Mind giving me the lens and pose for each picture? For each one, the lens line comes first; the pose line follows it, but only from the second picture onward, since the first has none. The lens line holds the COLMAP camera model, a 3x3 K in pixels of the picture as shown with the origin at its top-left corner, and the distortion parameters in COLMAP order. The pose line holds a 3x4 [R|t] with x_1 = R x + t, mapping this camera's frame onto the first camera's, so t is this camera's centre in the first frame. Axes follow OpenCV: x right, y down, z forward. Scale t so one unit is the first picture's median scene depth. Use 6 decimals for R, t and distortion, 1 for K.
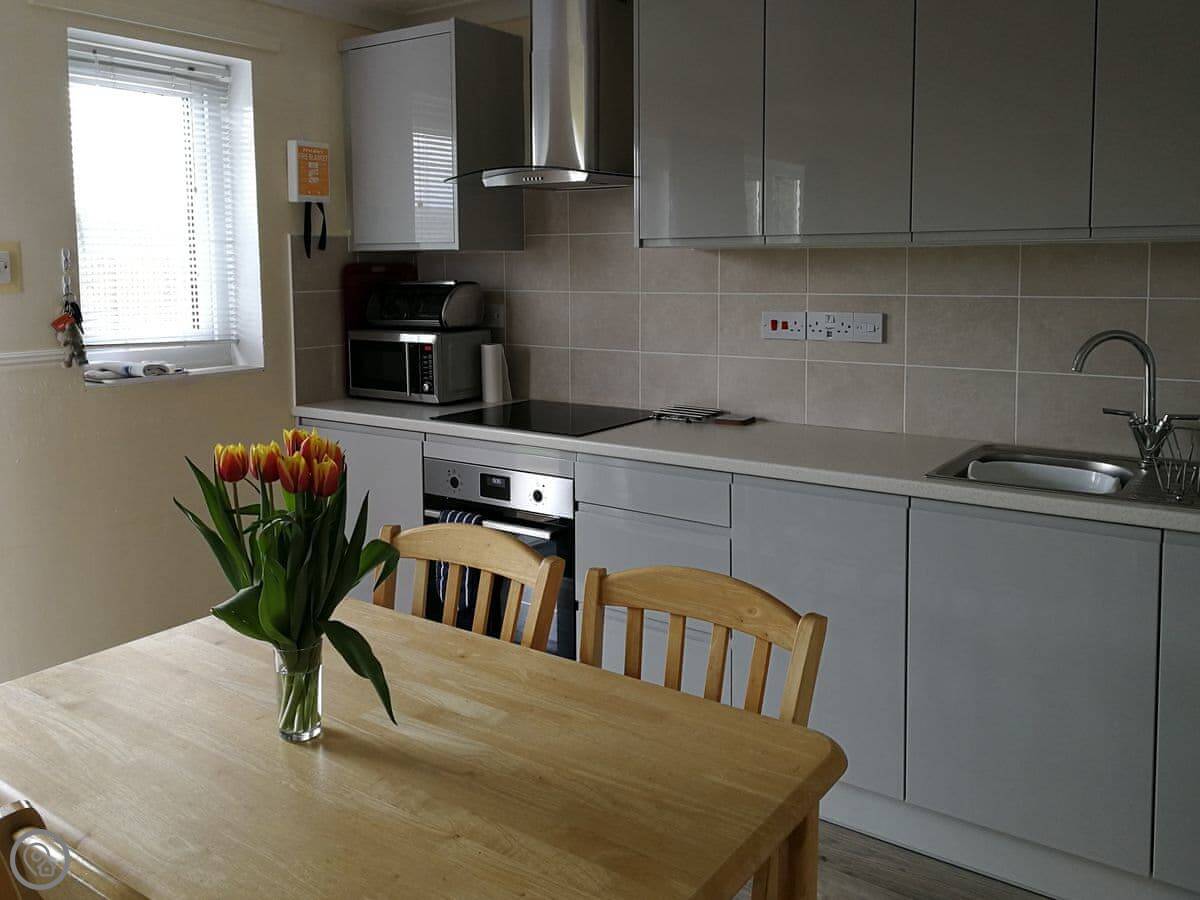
lens RADIAL K [[975.4, 0, 619.6], [0, 975.4, 449.9], [0, 0, 1]] dist [-0.000262, -0.000422]
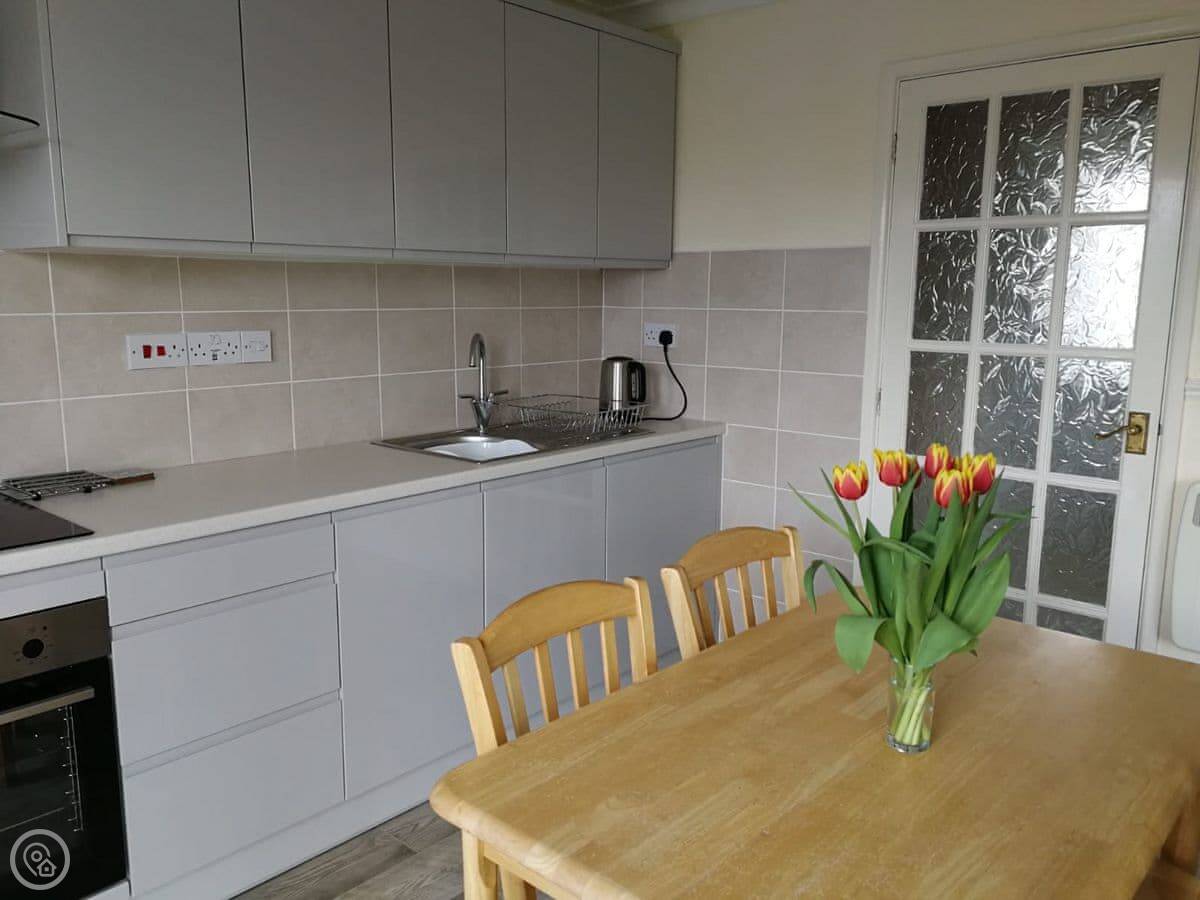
lens RADIAL K [[975.4, 0, 619.6], [0, 975.4, 449.9], [0, 0, 1]] dist [-0.000262, -0.000422]
pose [[0.117495, -0.142566, 0.982787, -0.613476], [0.194041, 0.973862, 0.118073, -0.071617], [-0.973932, 0.176827, 0.142087, 0.545799]]
